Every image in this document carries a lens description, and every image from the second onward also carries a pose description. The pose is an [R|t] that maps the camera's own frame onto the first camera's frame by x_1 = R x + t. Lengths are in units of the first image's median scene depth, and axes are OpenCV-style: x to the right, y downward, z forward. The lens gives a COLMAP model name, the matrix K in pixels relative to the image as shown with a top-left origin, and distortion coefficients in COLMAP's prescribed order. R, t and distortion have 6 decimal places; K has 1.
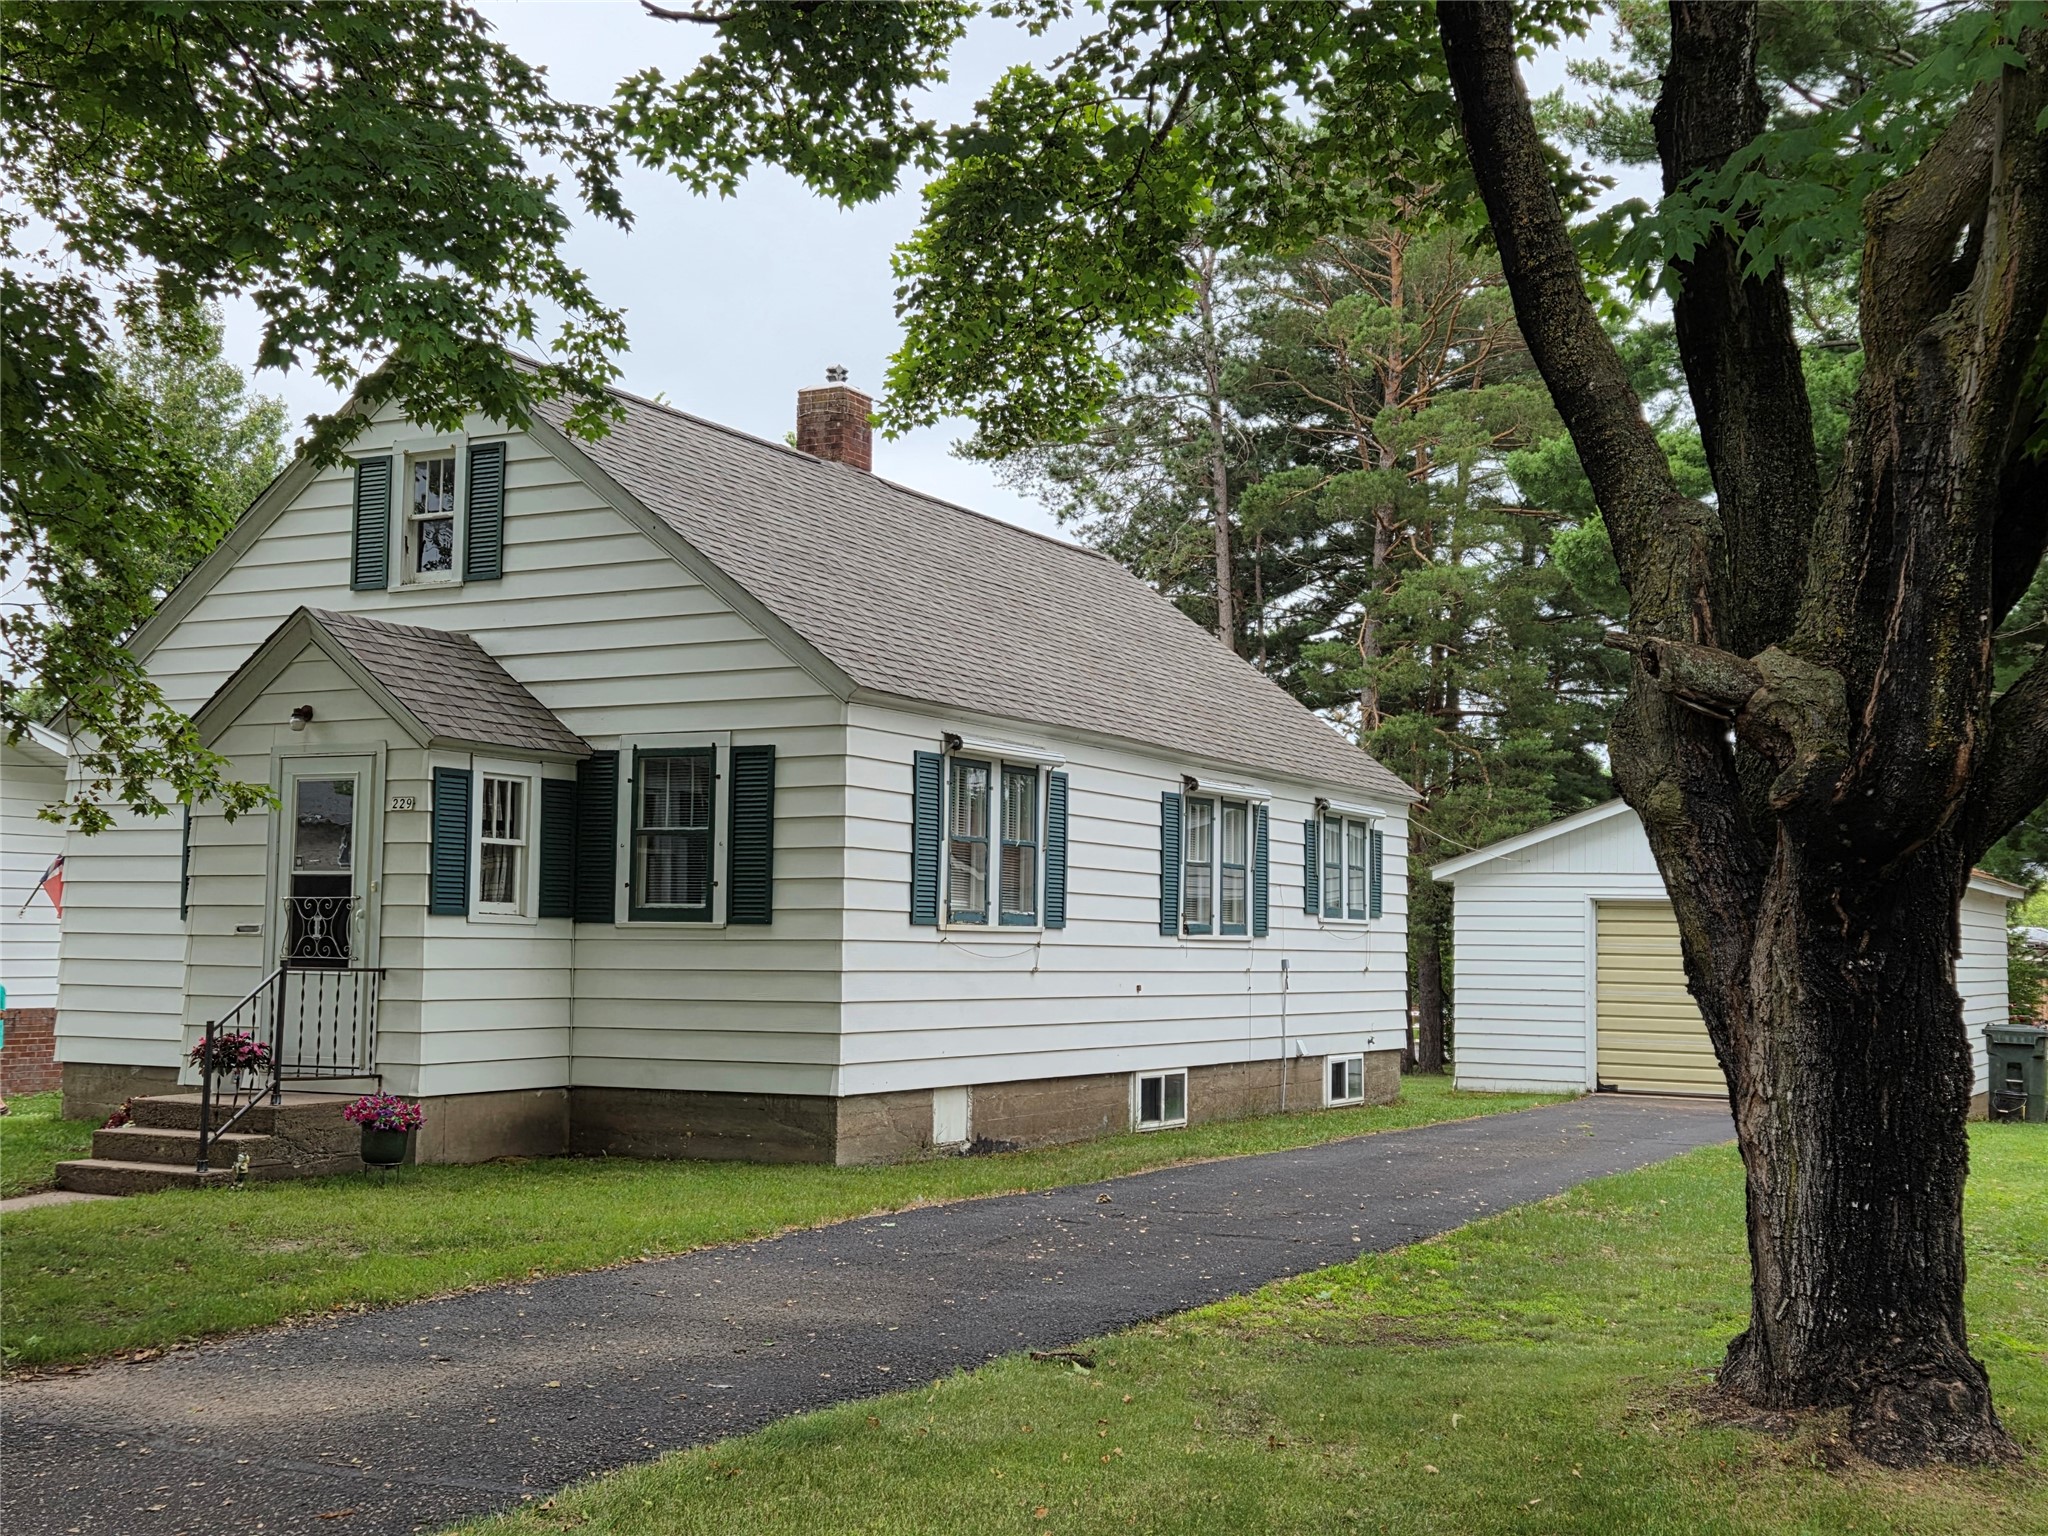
lens RADIAL K [[2309.4, 0, 1036.9], [0, 2309.4, 753.9], [0, 0, 1]] dist [0.062824, -0.006740]
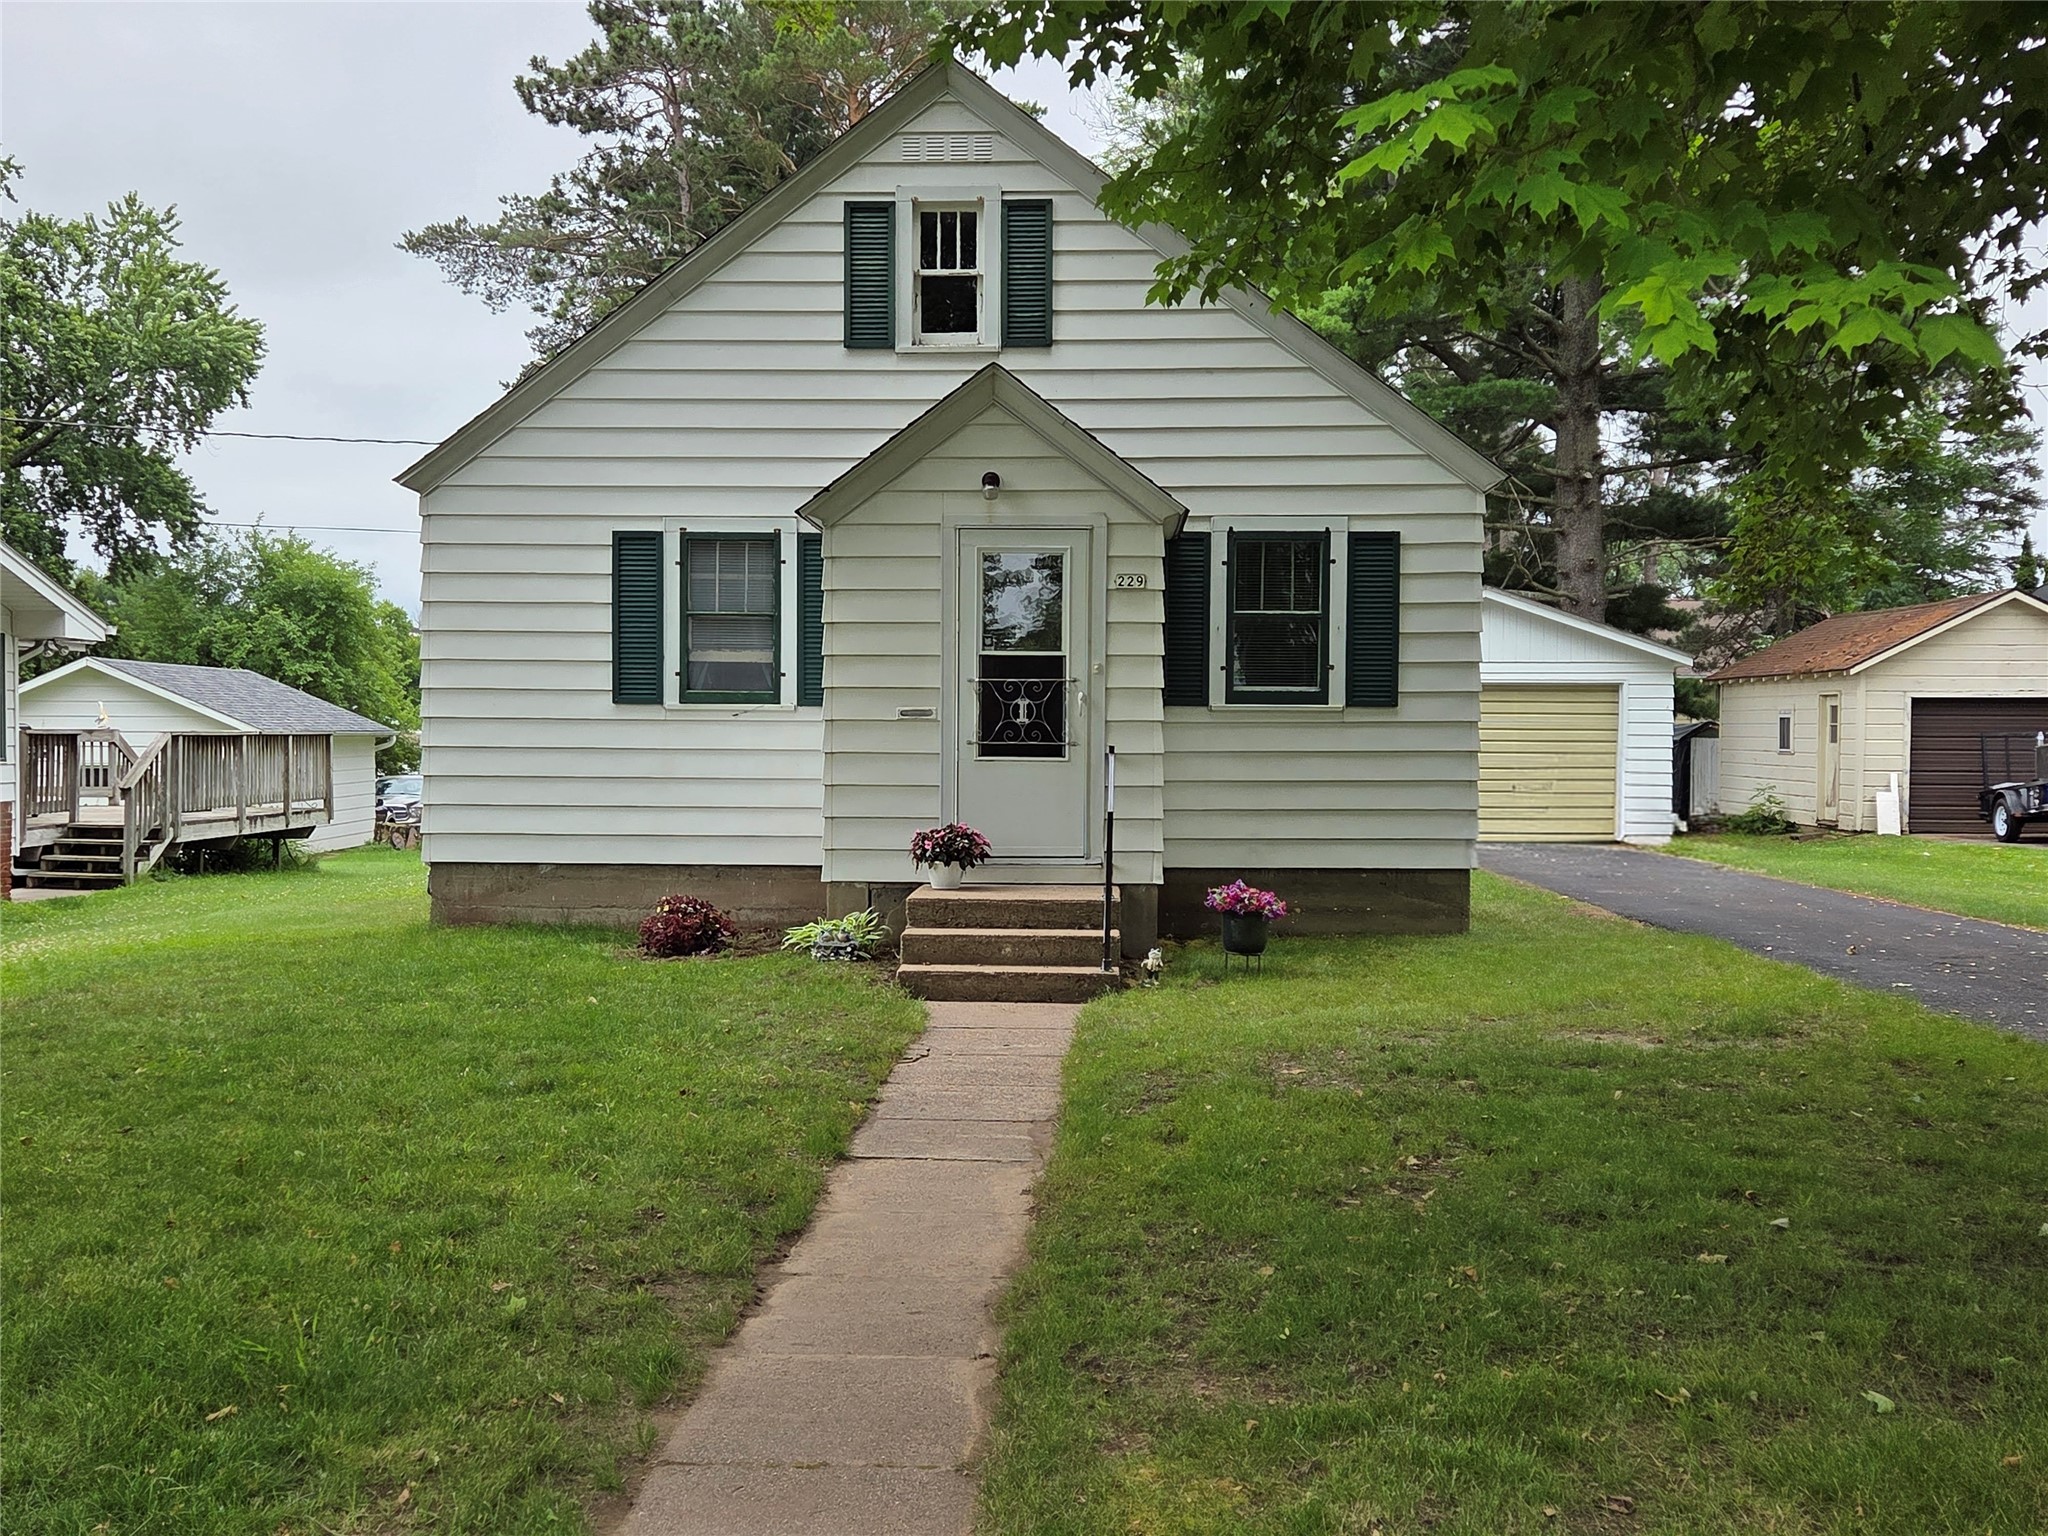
lens RADIAL K [[1964.7, 0, 1009.3], [0, 1964.7, 777.0], [0, 0, 1]] dist [0.083342, -0.023606]
pose [[0.905458, -0.019388, 0.423992, -0.634742], [-0.027514, 0.994174, 0.104218, 0.017614], [-0.423542, -0.106031, 0.899650, 0.273535]]
